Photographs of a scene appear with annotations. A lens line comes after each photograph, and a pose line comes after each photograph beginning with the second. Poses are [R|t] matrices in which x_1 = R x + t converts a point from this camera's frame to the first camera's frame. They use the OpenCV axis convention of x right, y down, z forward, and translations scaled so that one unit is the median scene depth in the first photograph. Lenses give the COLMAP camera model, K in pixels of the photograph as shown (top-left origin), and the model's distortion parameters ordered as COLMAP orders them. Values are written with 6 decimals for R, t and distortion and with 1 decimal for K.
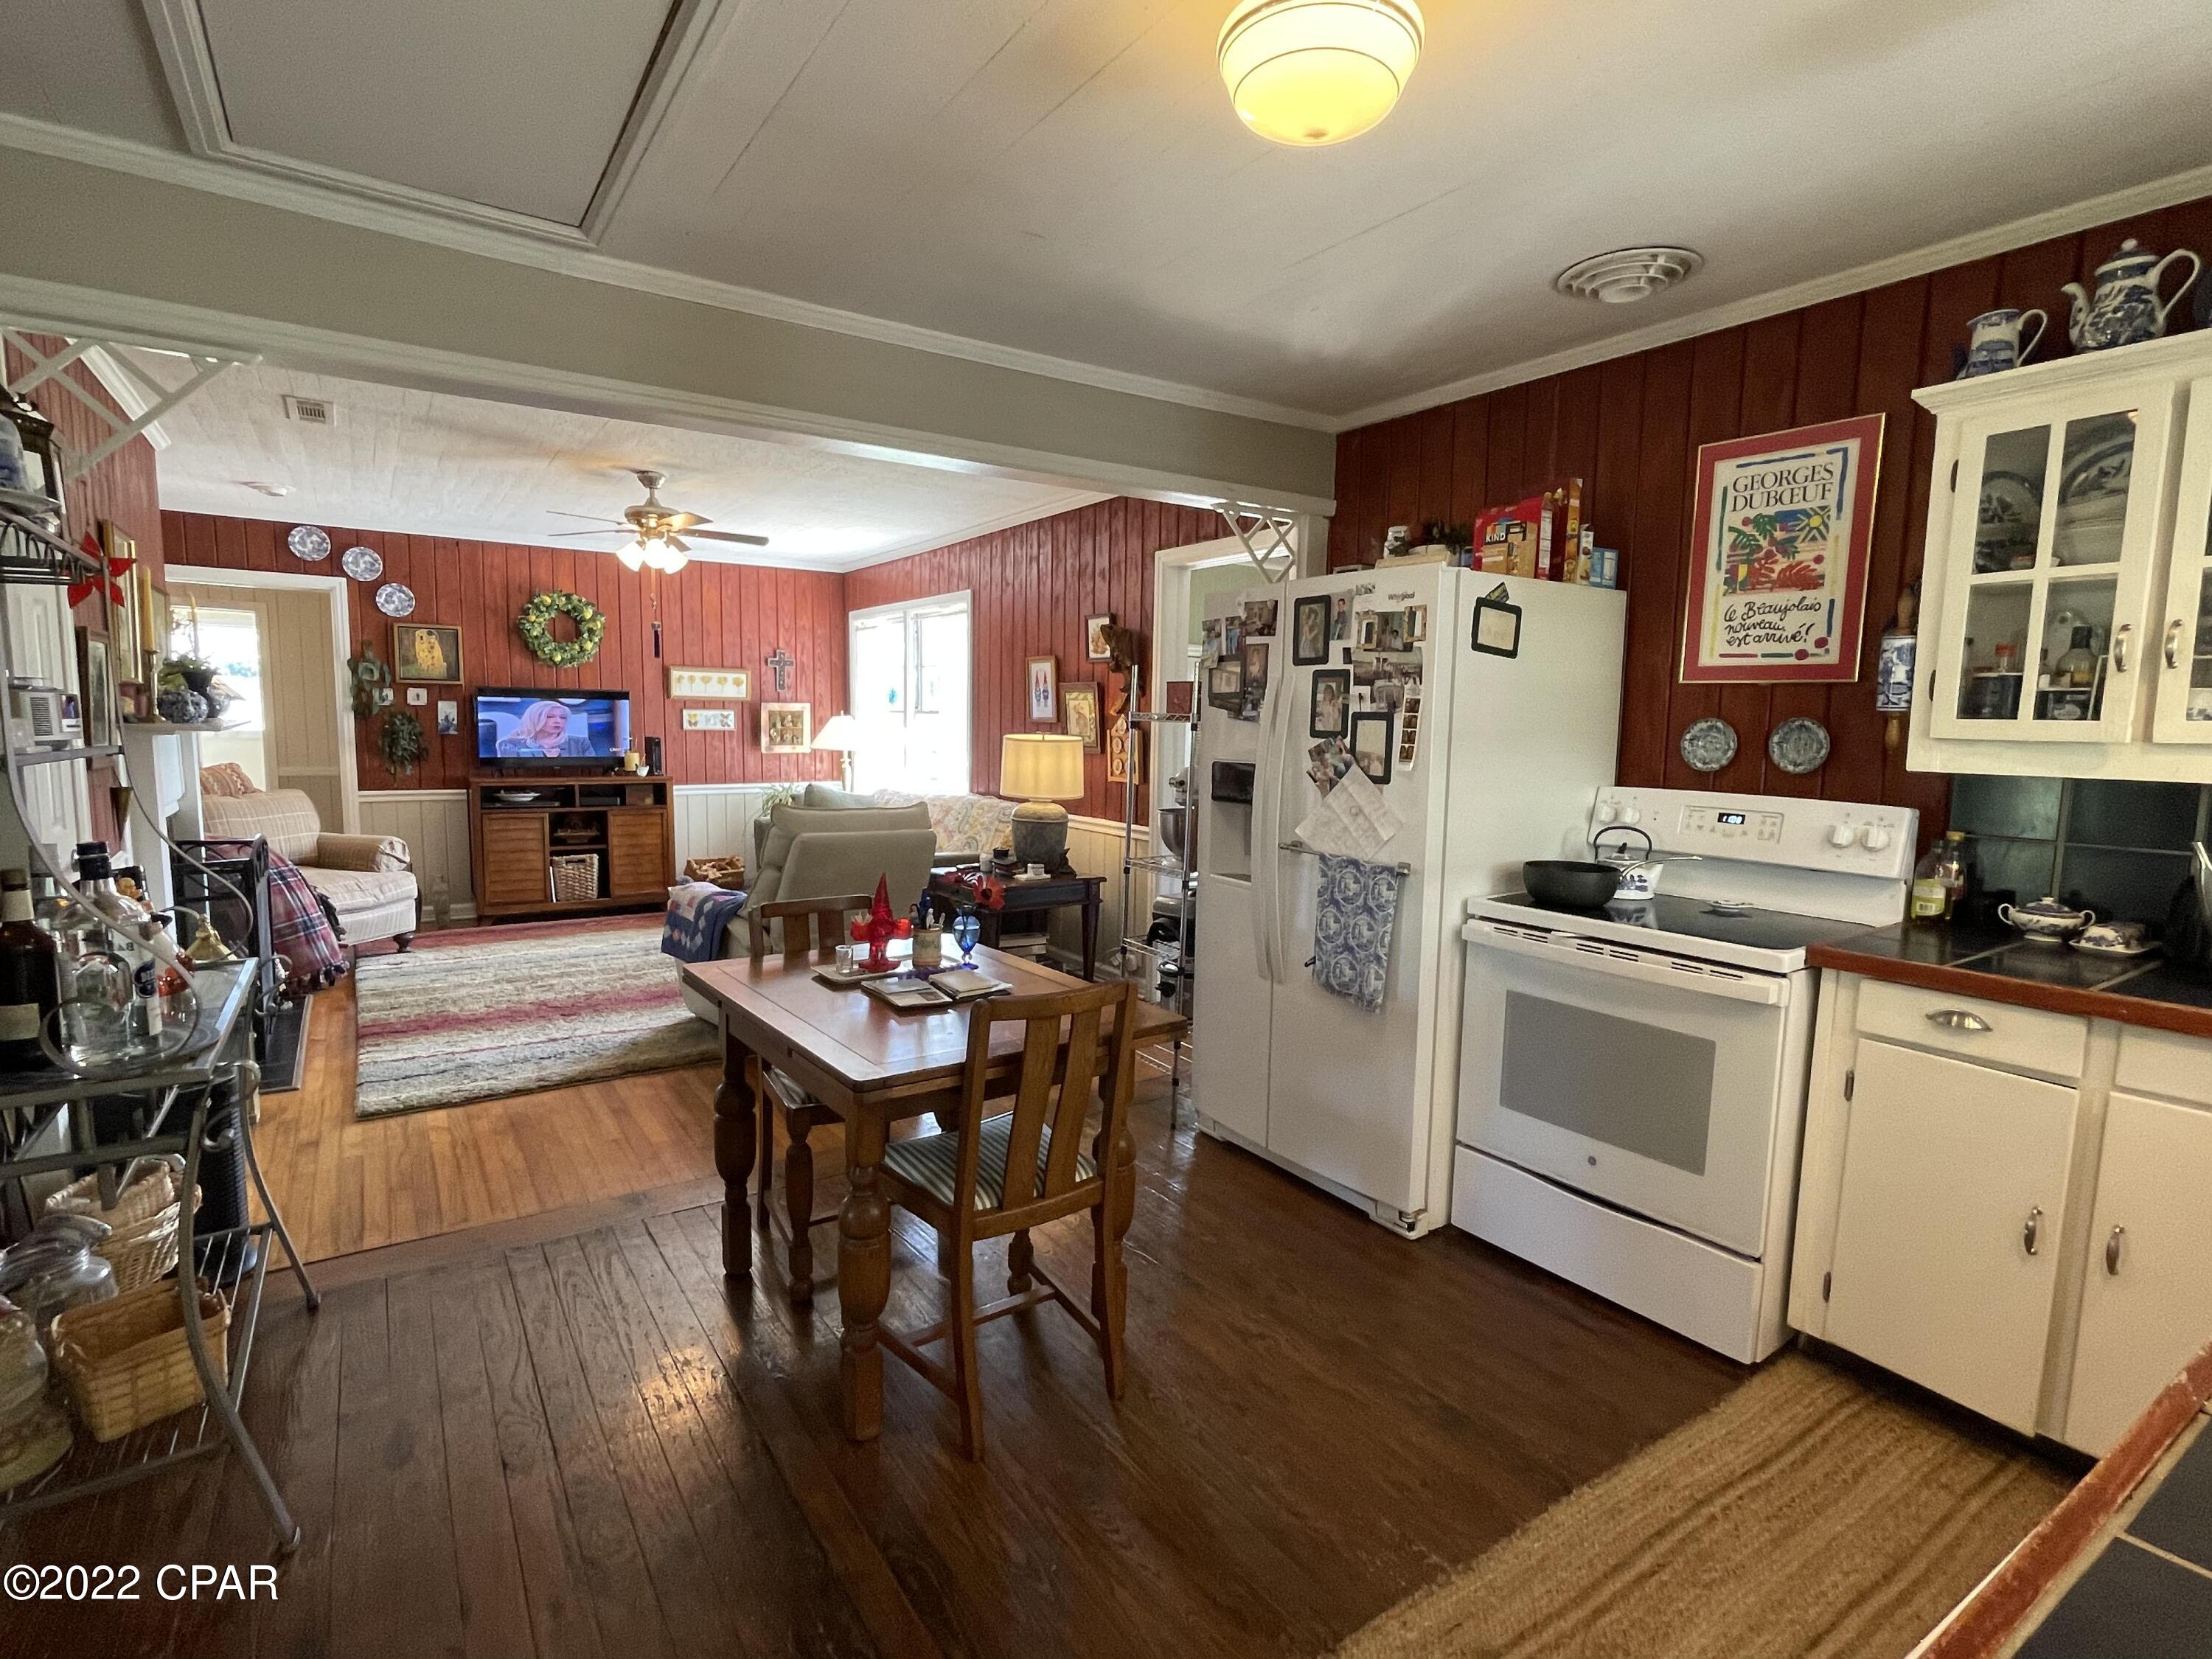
lens RADIAL K [[1074.8, 0, 1088.3], [0, 1074.8, 835.9], [0, 0, 1]] dist [-0.003757, -0.000488]
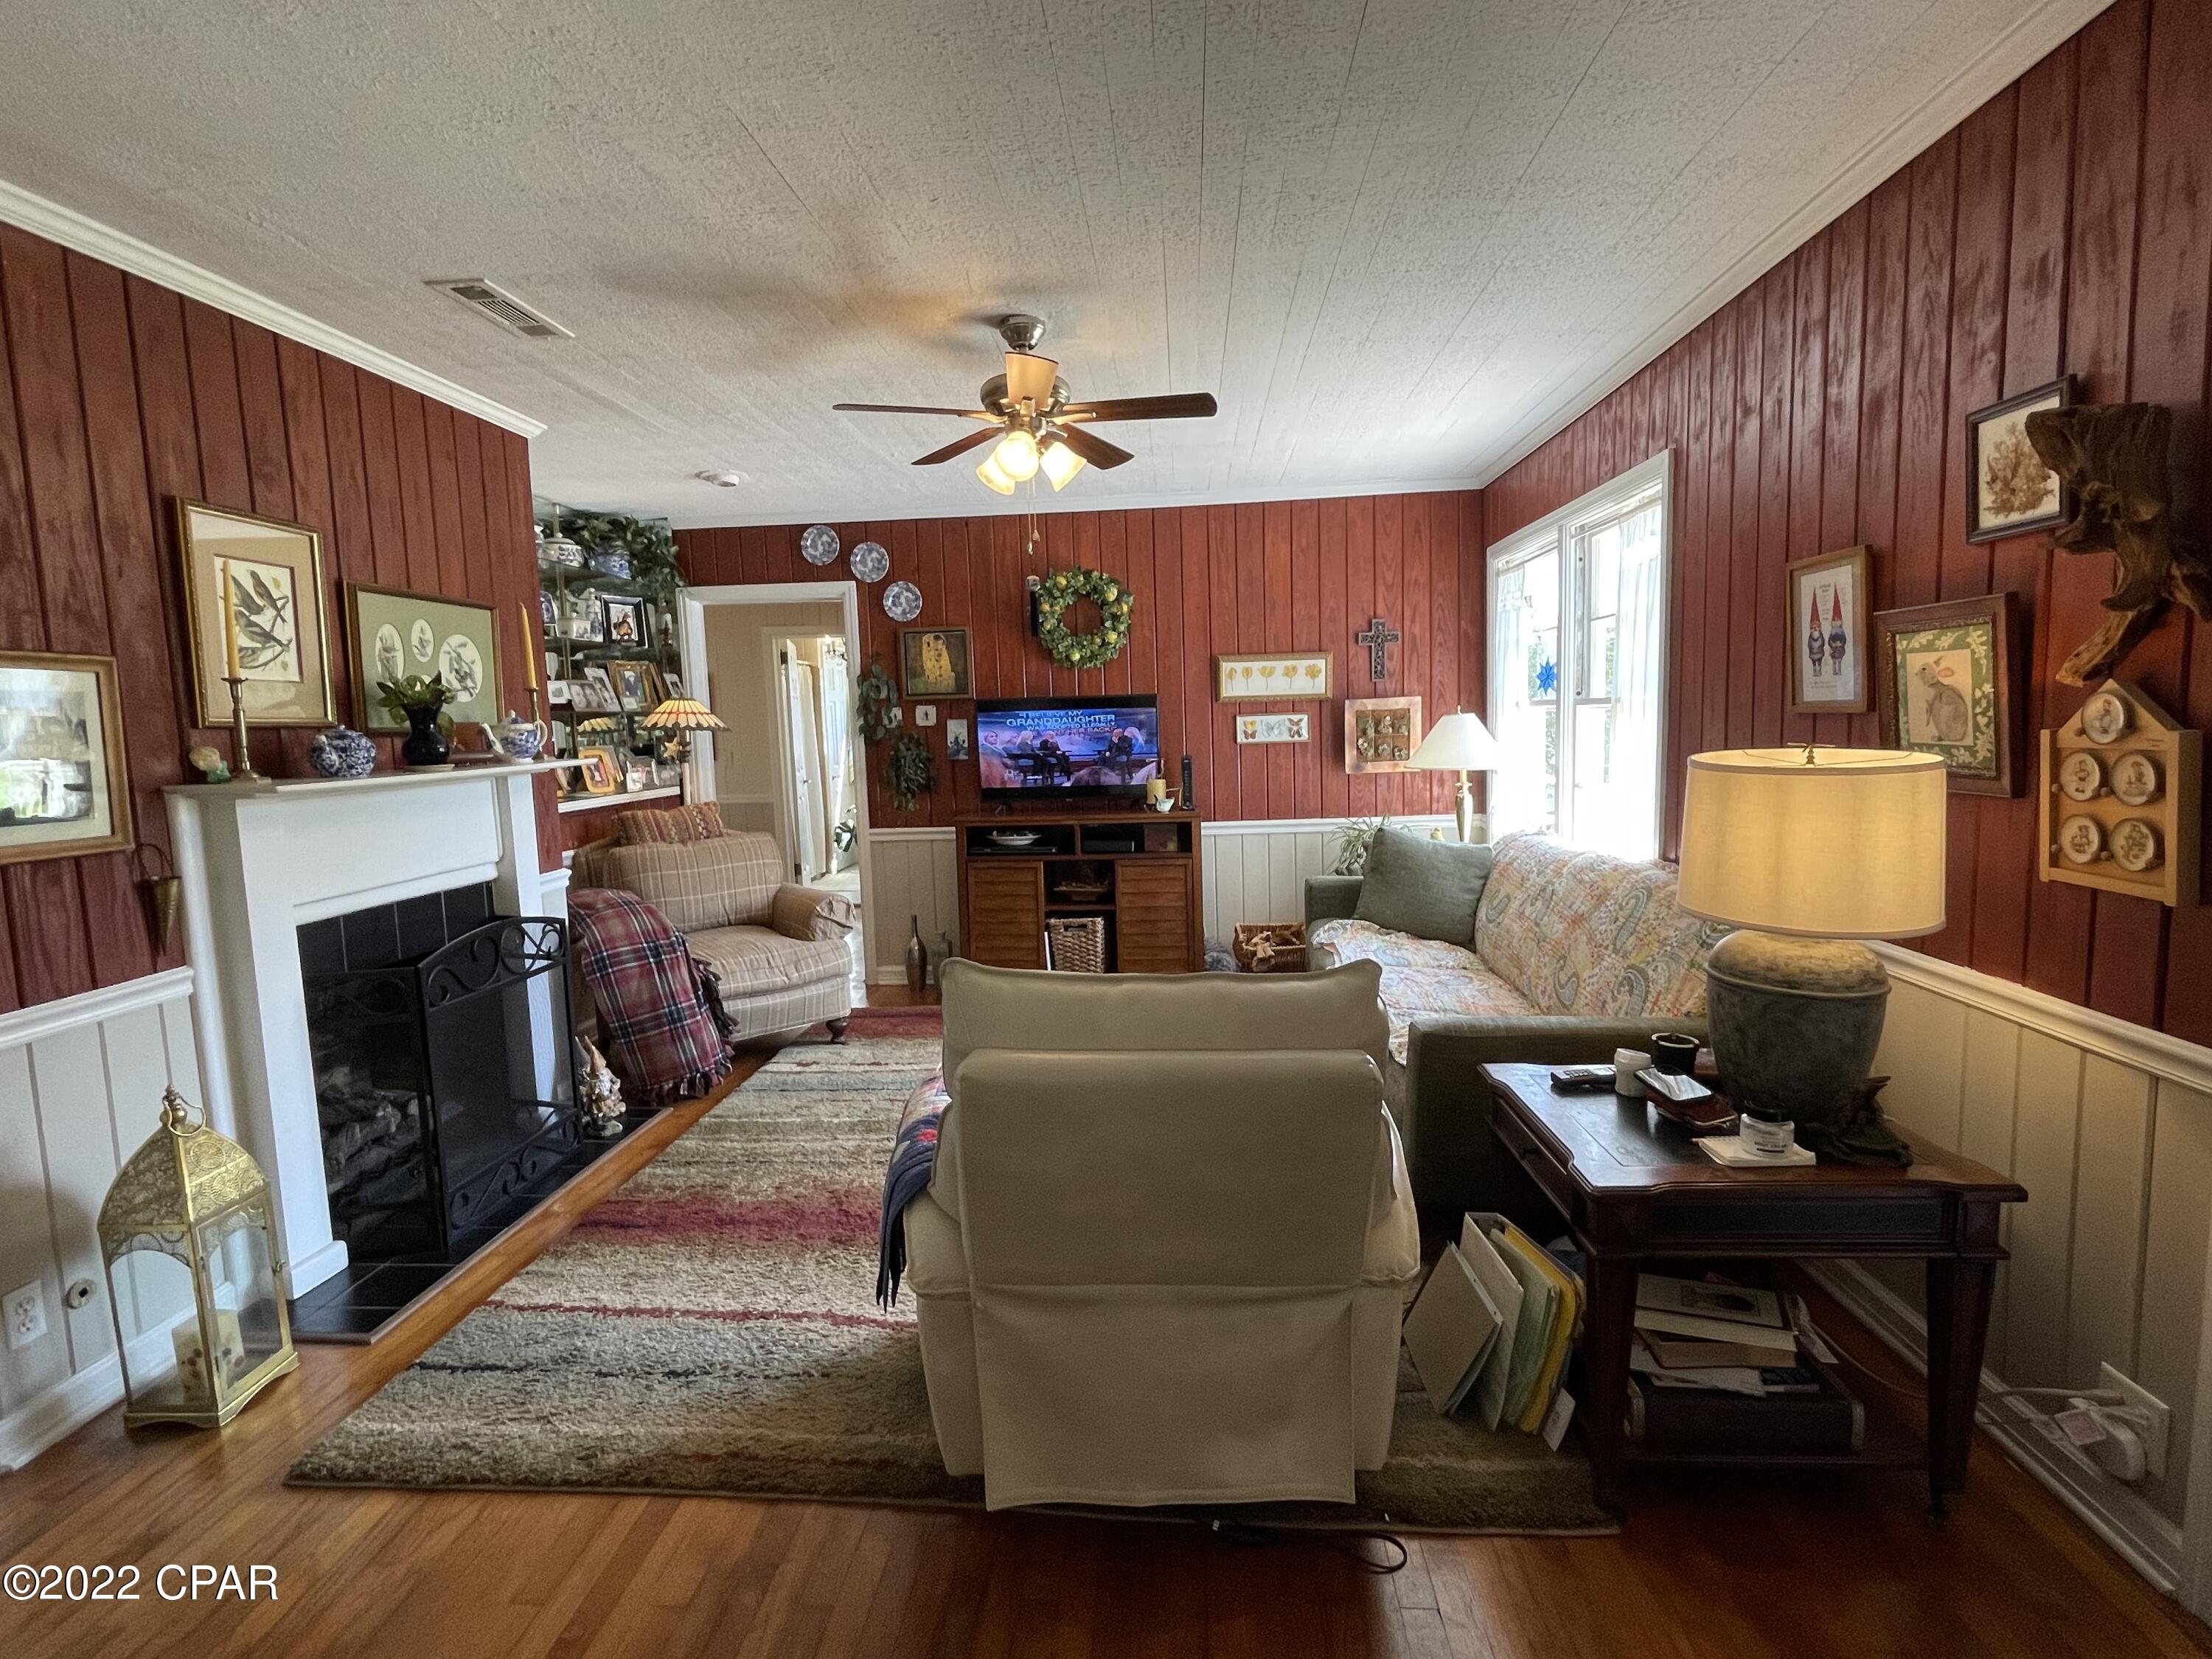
lens RADIAL K [[1074.8, 0, 1088.3], [0, 1074.8, 835.9], [0, 0, 1]] dist [-0.003757, -0.000488]
pose [[0.776246, 0.025612, -0.629909, -0.001746], [-0.023757, 0.999653, 0.011370, -0.050010], [0.629982, 0.006139, 0.776585, 0.441896]]
